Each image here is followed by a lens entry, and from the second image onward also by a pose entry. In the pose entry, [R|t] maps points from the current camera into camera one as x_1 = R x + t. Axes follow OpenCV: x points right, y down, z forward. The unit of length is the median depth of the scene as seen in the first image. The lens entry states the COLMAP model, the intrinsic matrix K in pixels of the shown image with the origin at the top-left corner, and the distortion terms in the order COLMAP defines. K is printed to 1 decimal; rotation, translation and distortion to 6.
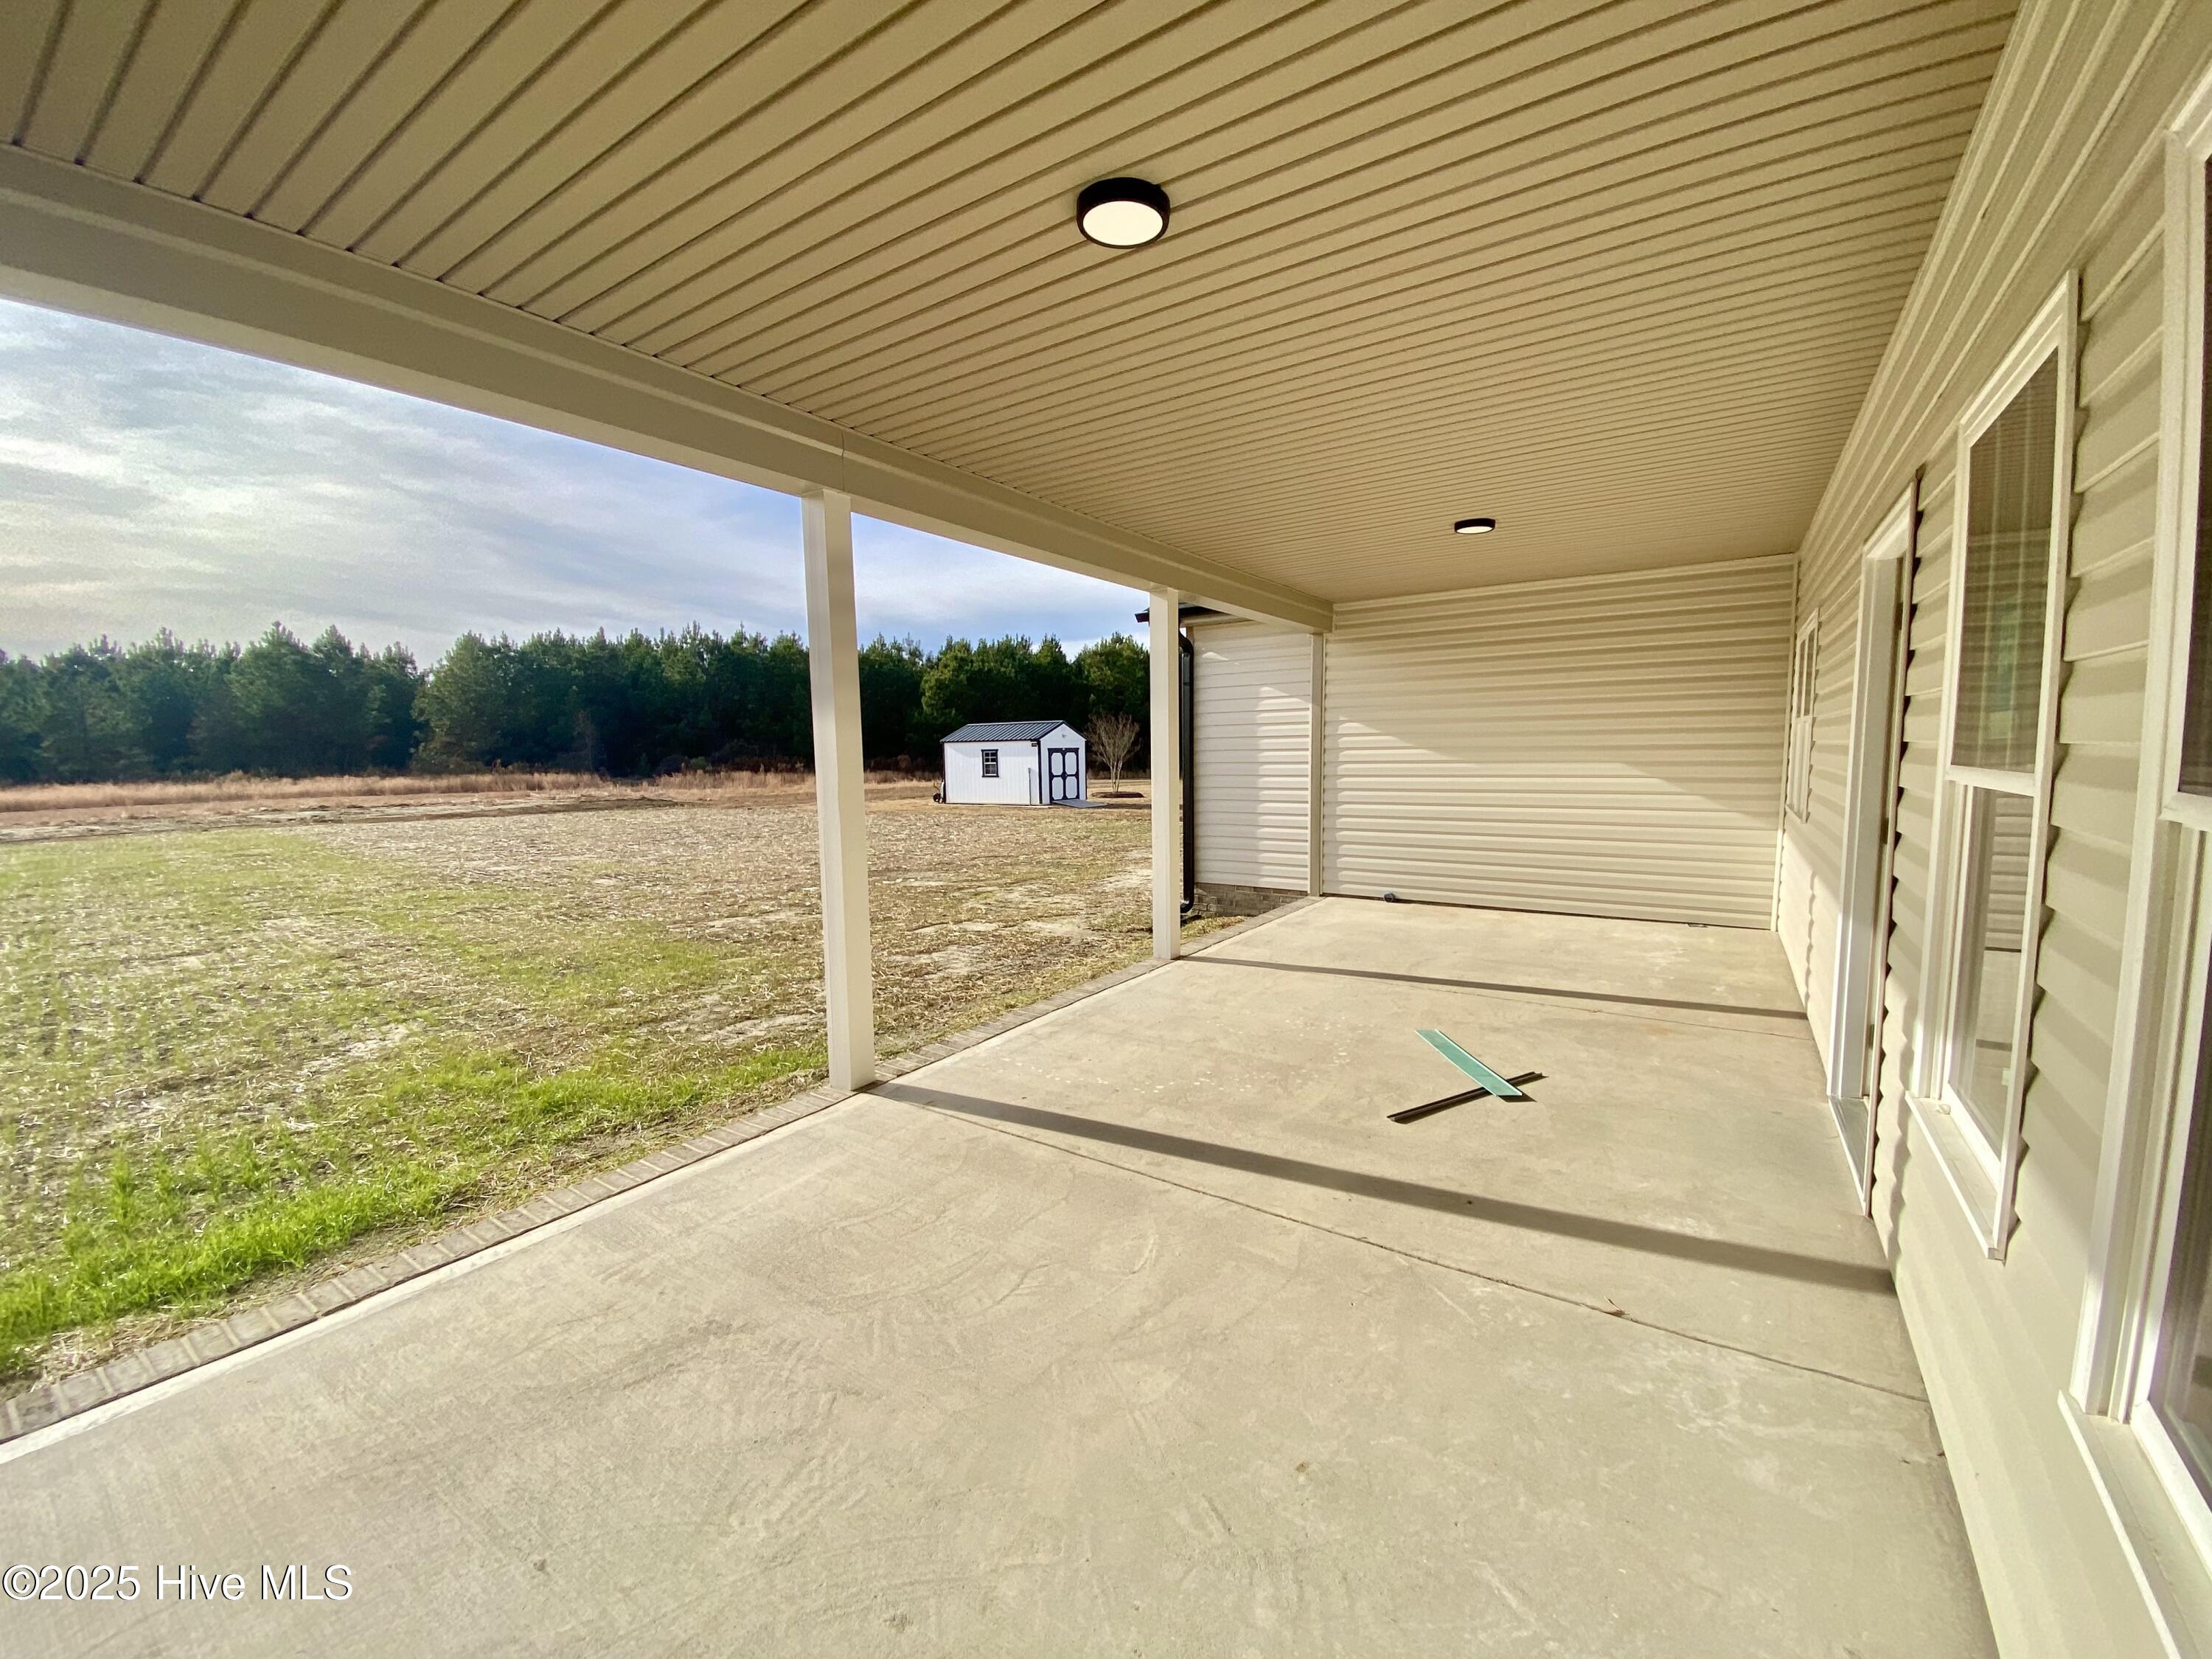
lens RADIAL K [[876.2, 0, 1106.0], [0, 876.2, 829.5], [0, 0, 1]] dist [0.060188, -0.038397]
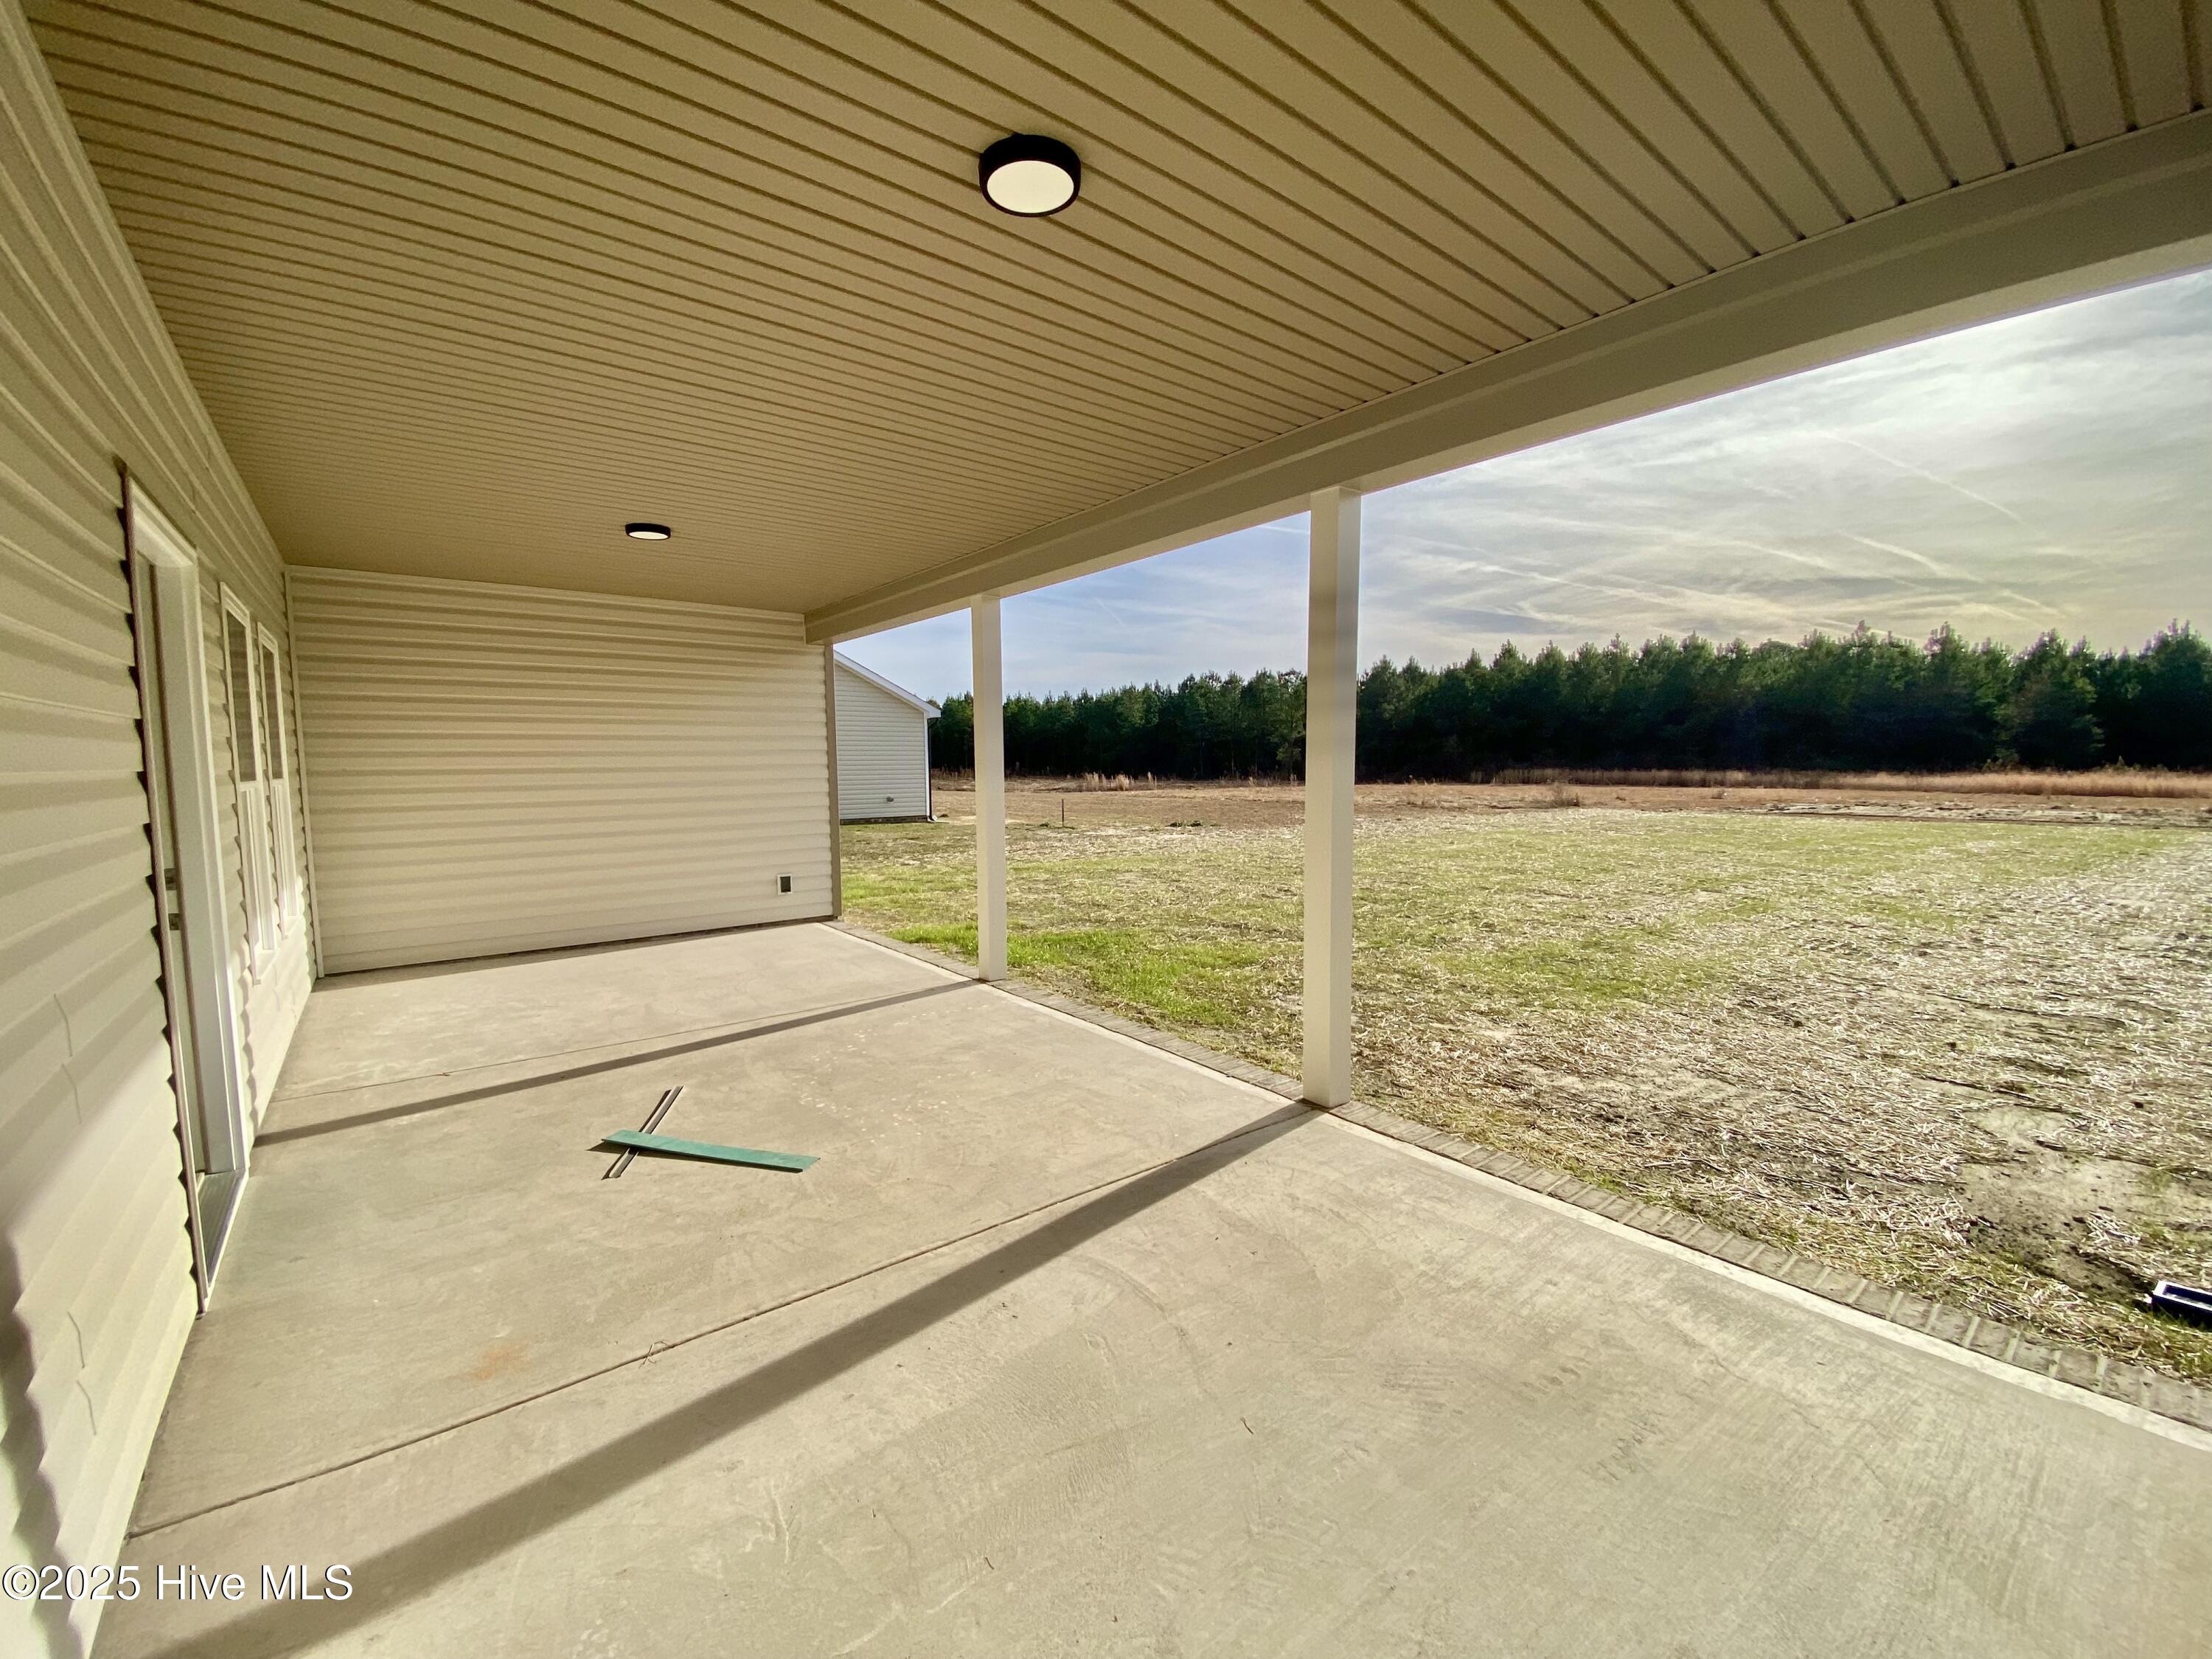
lens RADIAL K [[887.6, 0, 1107.0], [0, 887.6, 838.1], [0, 0, 1]] dist [0.030174, -0.026896]
pose [[-0.298845, 0.090691, -0.949982, 0.942959], [-0.076130, 0.990036, 0.118464, -0.128375], [0.951260, 0.107724, -0.288963, 1.406611]]
